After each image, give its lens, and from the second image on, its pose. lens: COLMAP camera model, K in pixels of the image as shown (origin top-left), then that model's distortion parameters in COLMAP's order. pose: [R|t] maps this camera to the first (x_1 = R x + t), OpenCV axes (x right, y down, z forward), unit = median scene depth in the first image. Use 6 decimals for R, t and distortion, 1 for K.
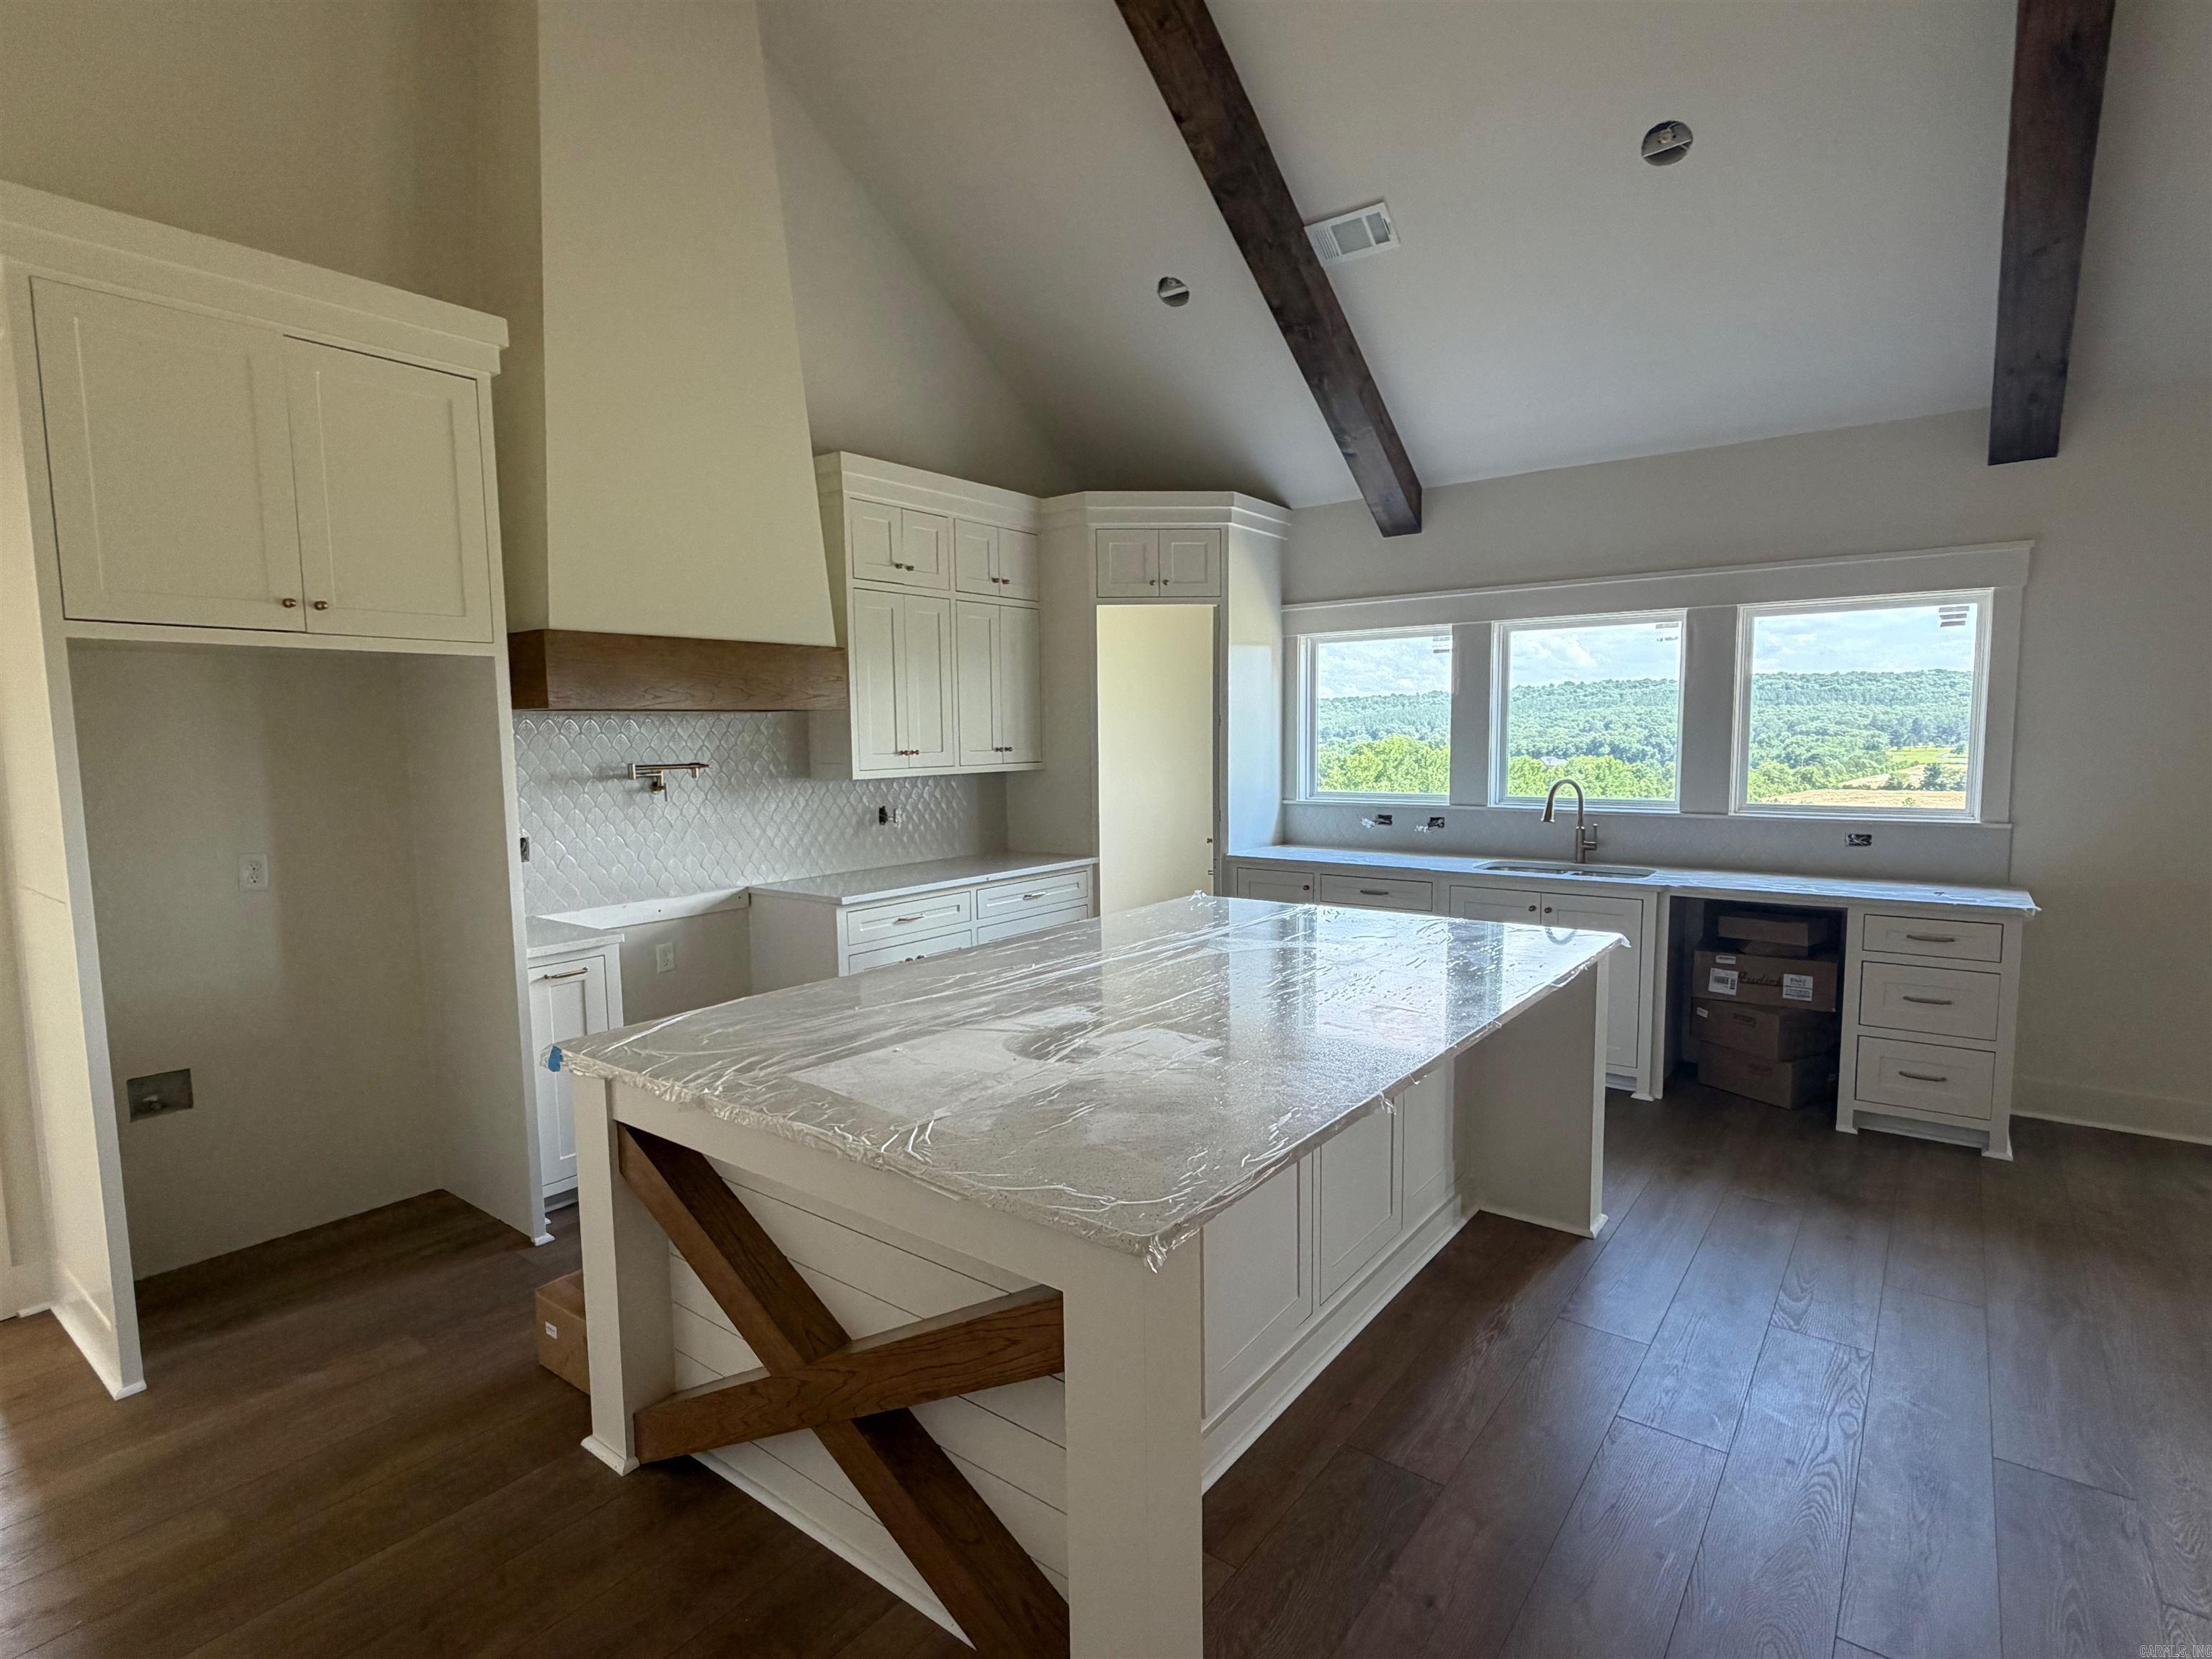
lens RADIAL K [[1118.2, 0, 1113.8], [0, 1118.2, 834.6], [0, 0, 1]] dist [-0.003107, -0.000100]
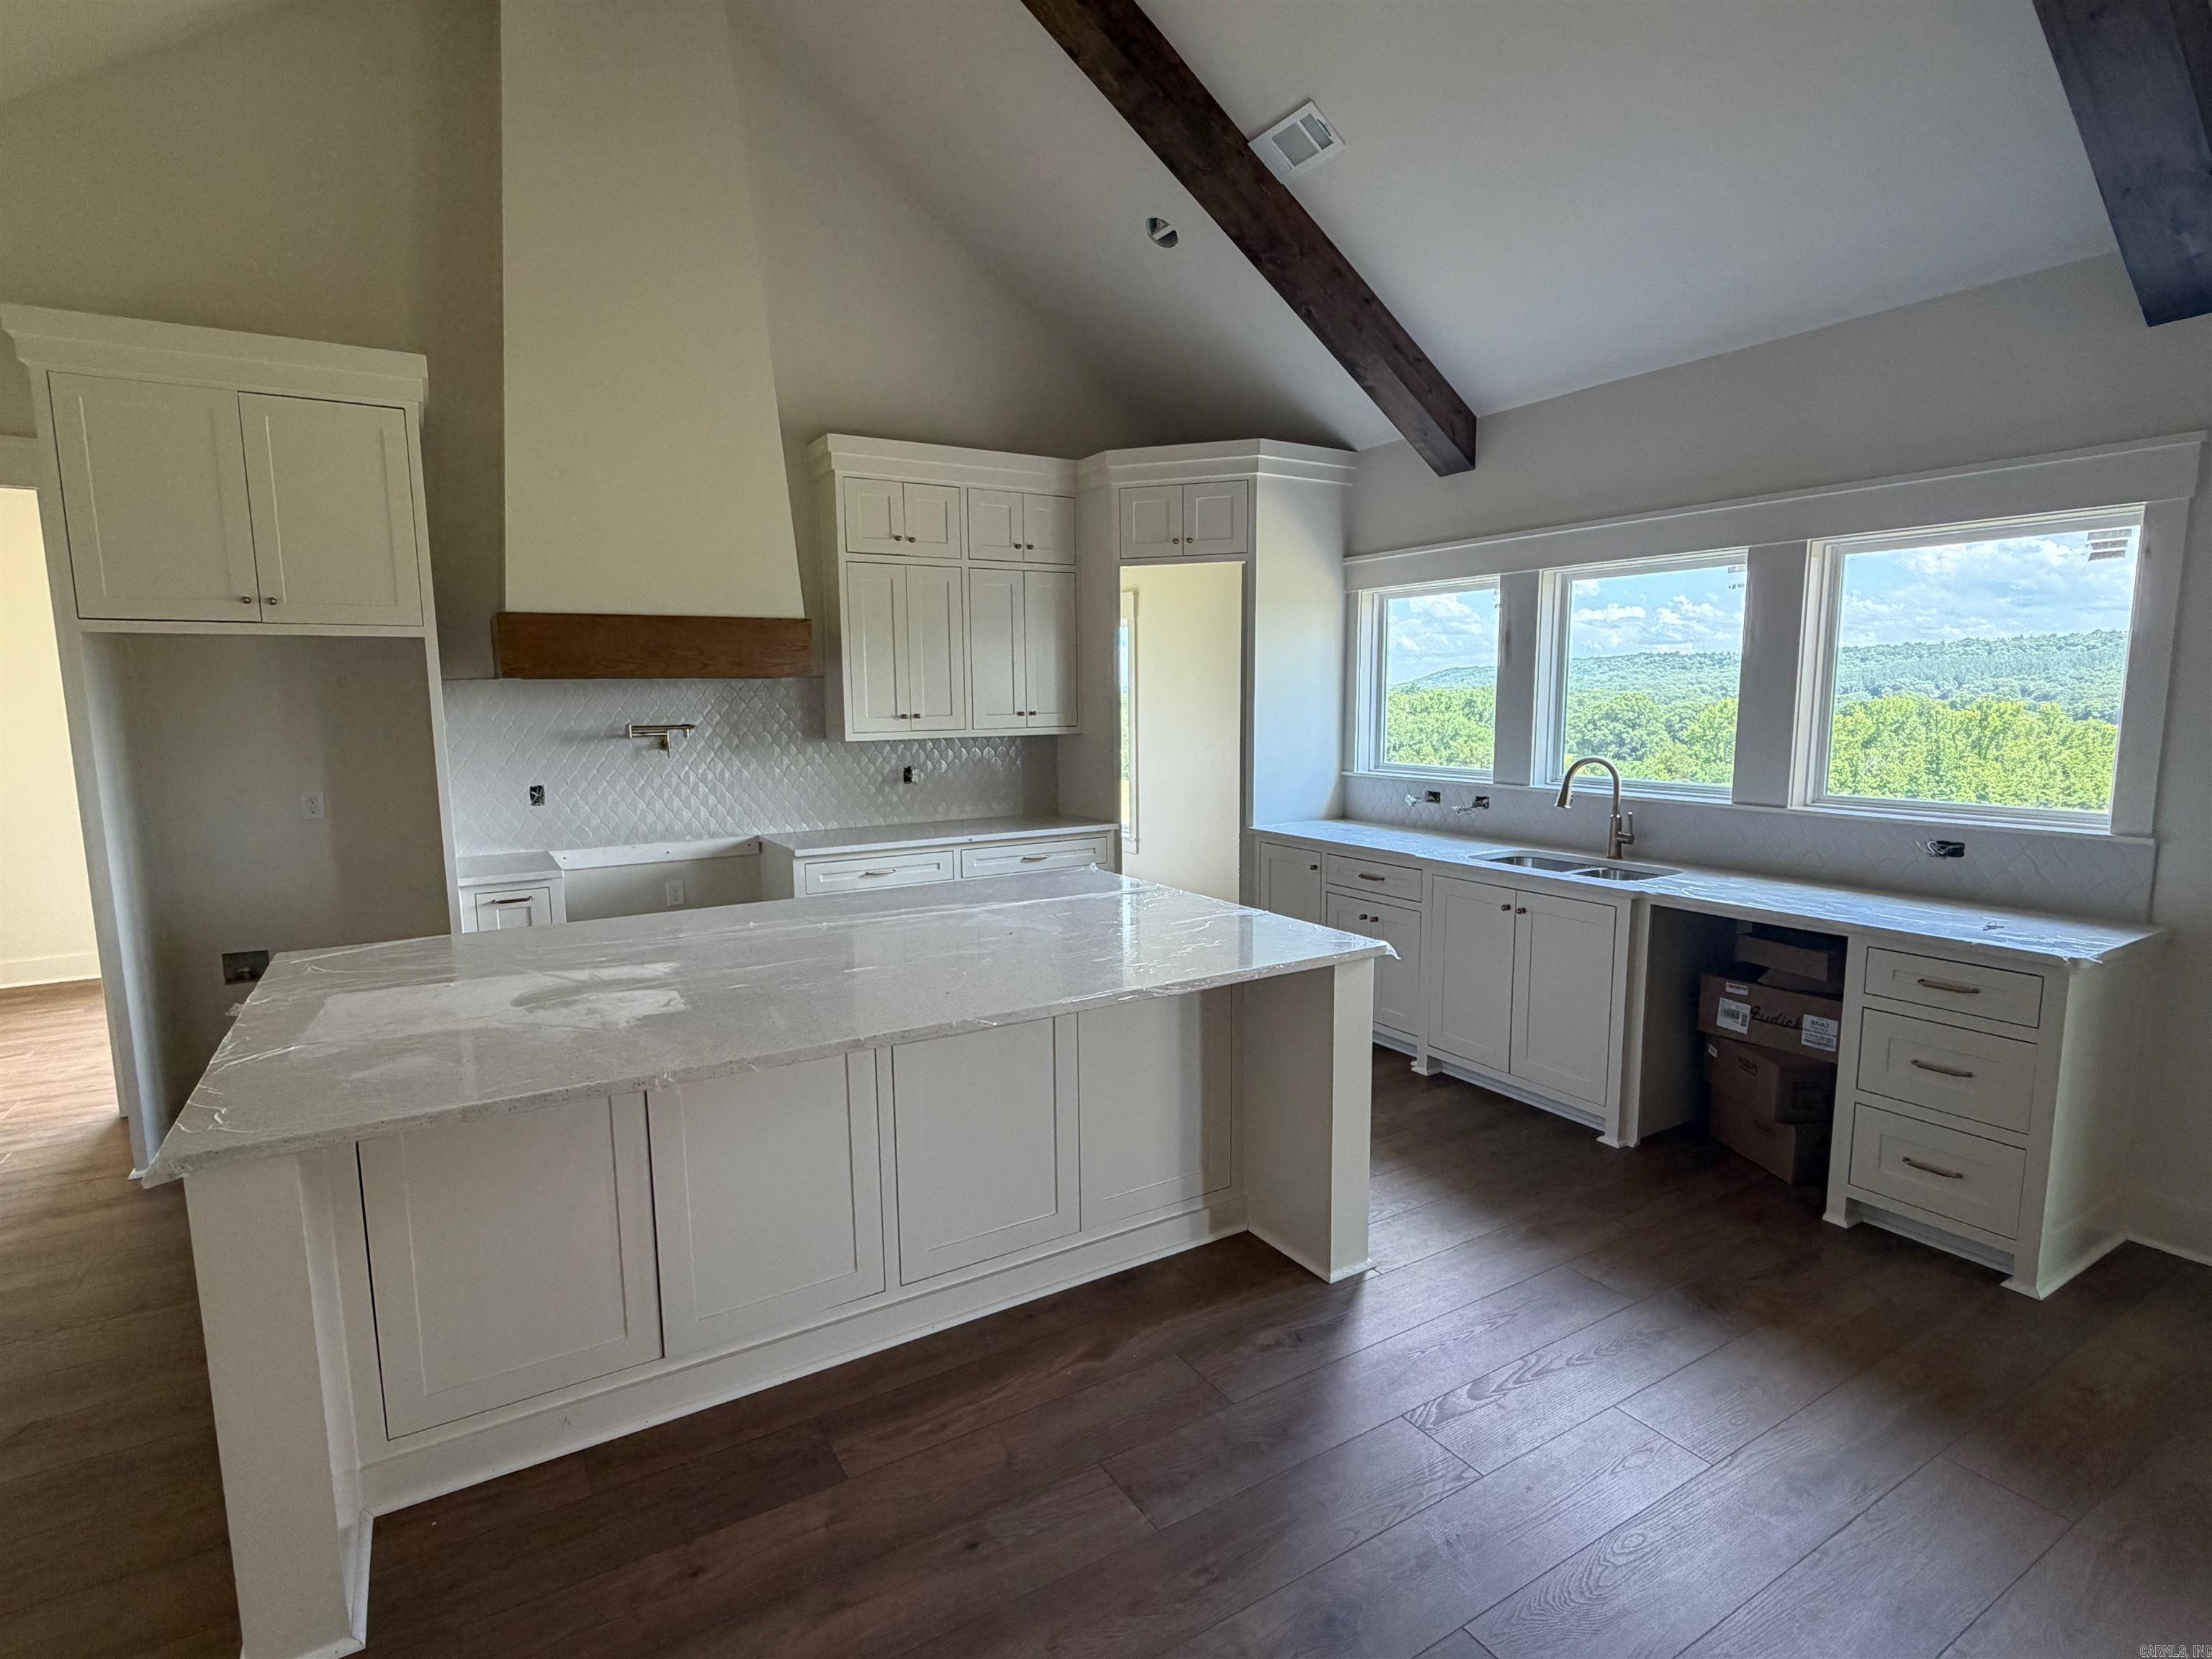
lens RADIAL K [[1118.2, 0, 1098.8], [0, 1118.2, 836.5], [0, 0, 1]] dist [-0.003107, -0.000100]
pose [[0.929270, 0.051419, -0.365806, 0.411443], [-0.036255, 0.998179, 0.048207, -0.019288], [0.367619, -0.031535, 0.929442, 0.090133]]
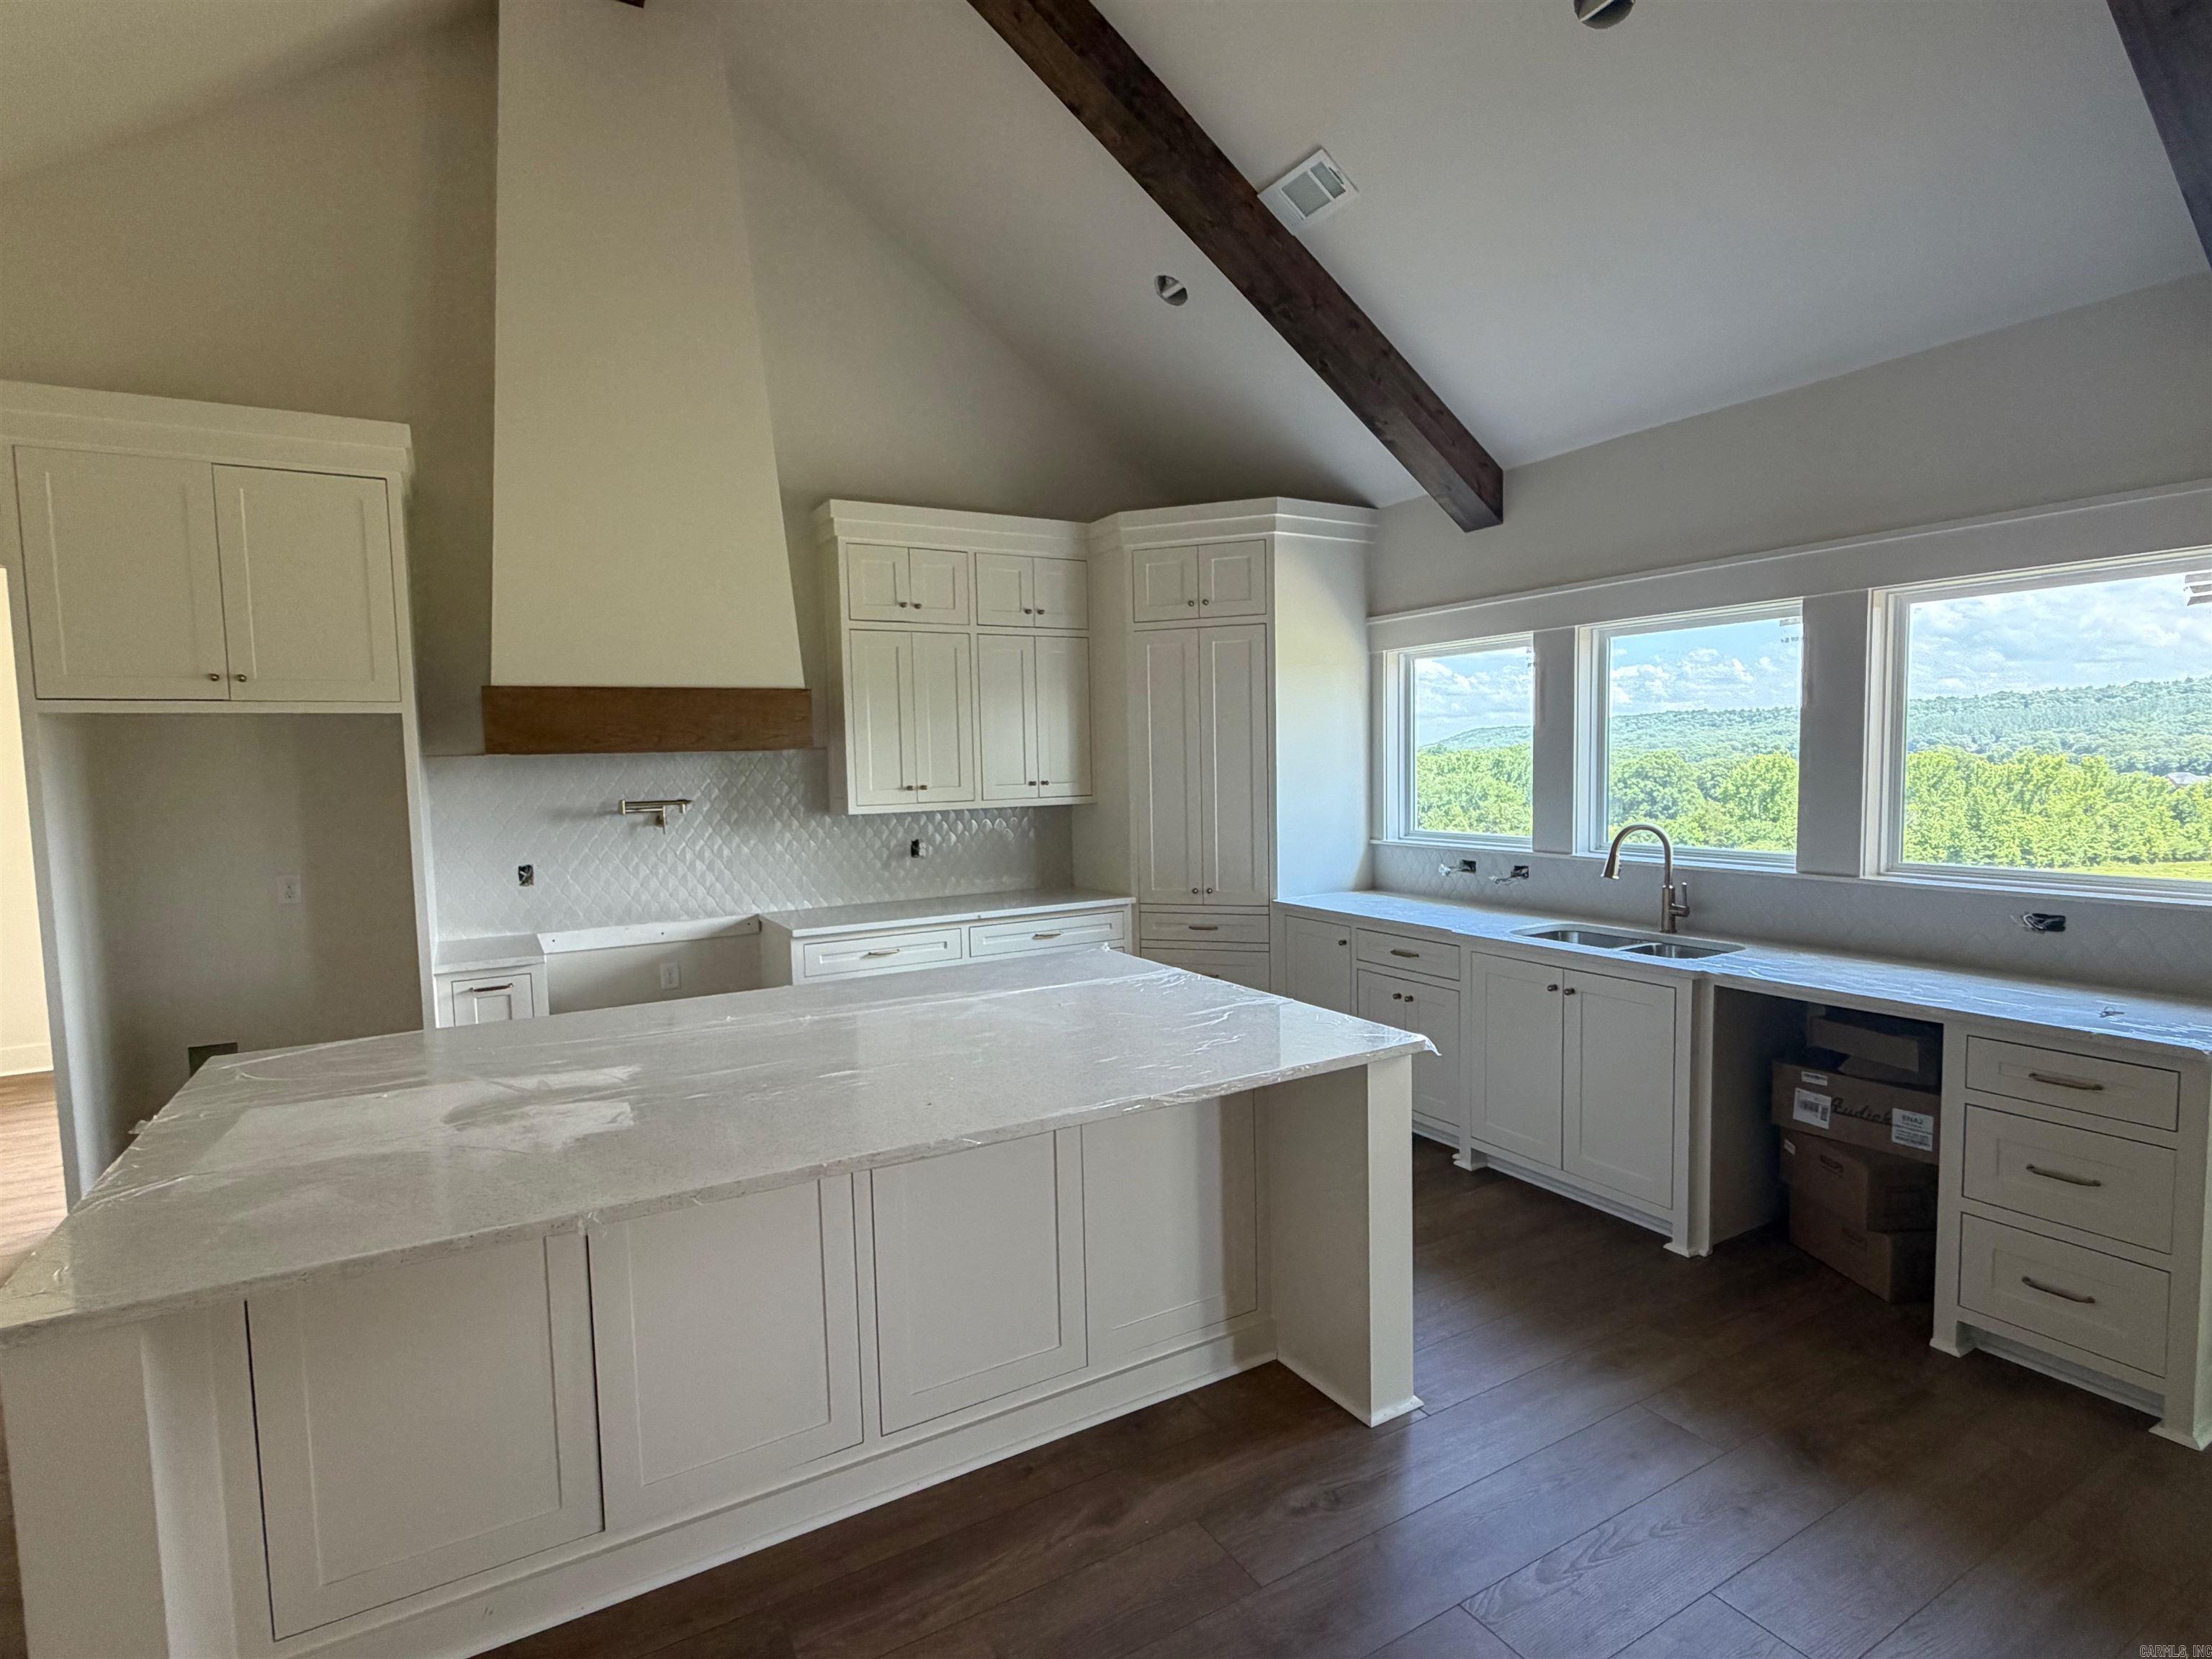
lens RADIAL K [[1118.2, 0, 1099.8], [0, 1118.2, 834.4], [0, 0, 1]] dist [-0.003107, -0.000100]
pose [[0.920654, 0.019243, -0.389905, 0.401538], [-0.025319, 0.999625, -0.010448, -0.027430], [0.389558, 0.019491, 0.920796, 0.148044]]
